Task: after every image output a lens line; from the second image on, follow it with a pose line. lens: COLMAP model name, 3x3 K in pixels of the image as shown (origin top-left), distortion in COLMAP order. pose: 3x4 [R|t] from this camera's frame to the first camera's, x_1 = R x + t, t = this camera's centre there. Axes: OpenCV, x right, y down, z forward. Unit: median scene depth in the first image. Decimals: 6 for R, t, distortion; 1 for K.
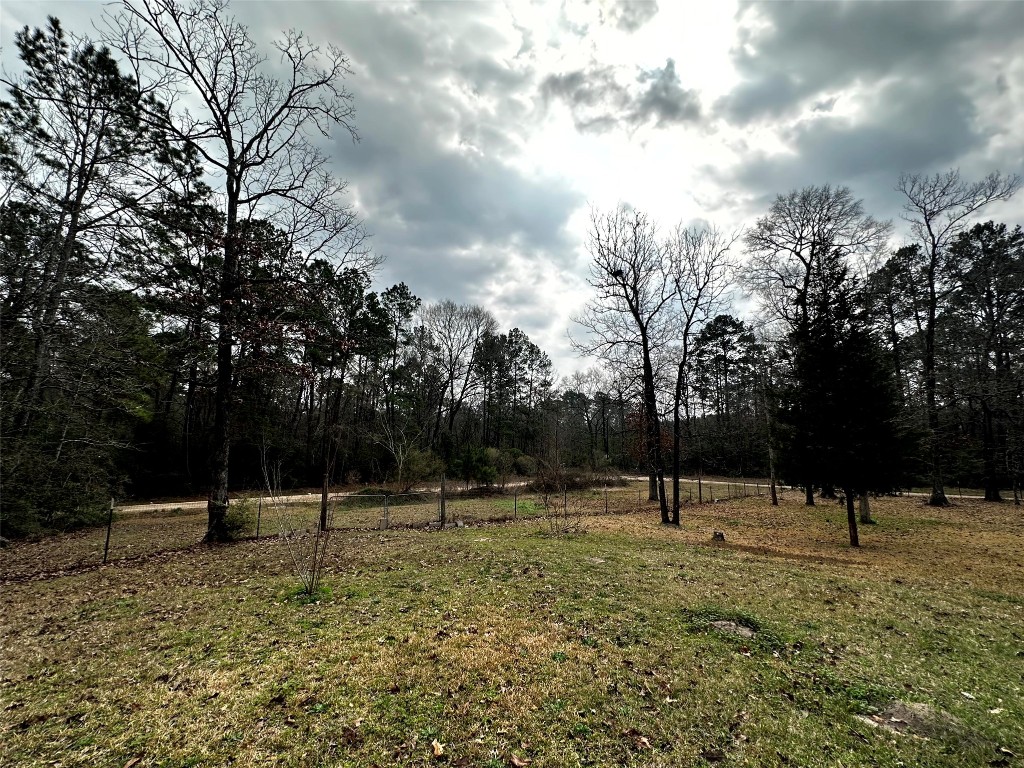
lens RADIAL K [[407.3, 0, 509.8], [0, 407.3, 381.7], [0, 0, 1]] dist [-0.000507, 0.000564]
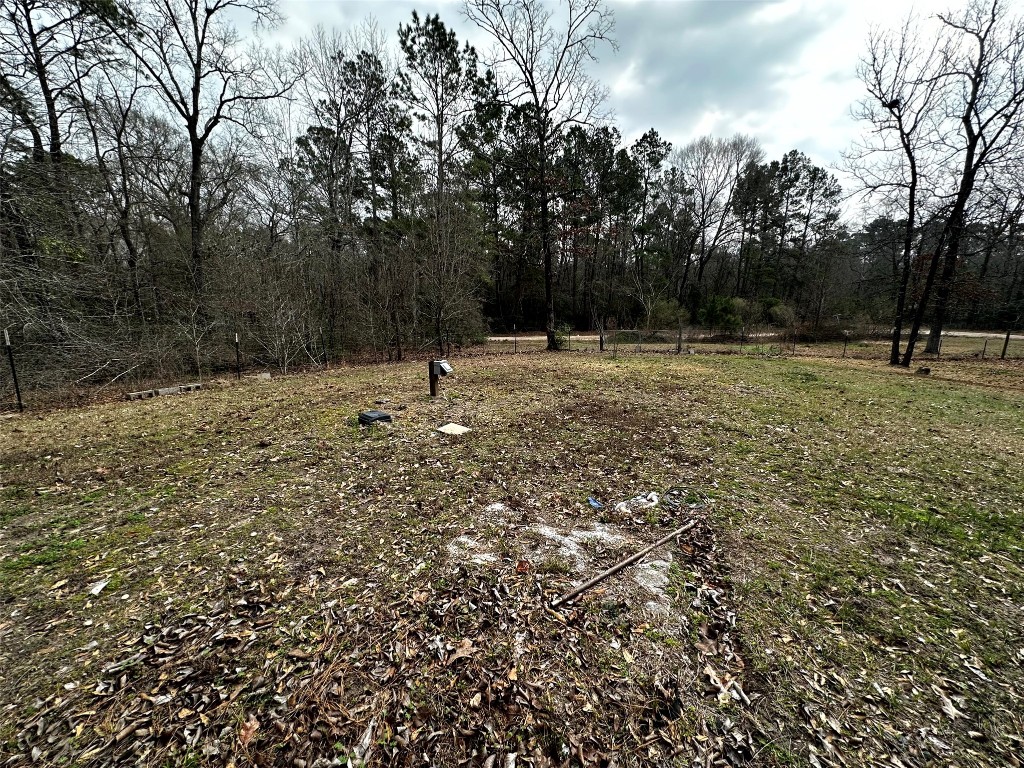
lens RADIAL K [[407.3, 0, 509.8], [0, 407.3, 381.7], [0, 0, 1]] dist [-0.000507, 0.000564]
pose [[0.836153, 0.094406, -0.540311, 0.035511], [0.102180, 0.941022, 0.322548, -0.022520], [0.538895, -0.324908, 0.777192, -0.139618]]
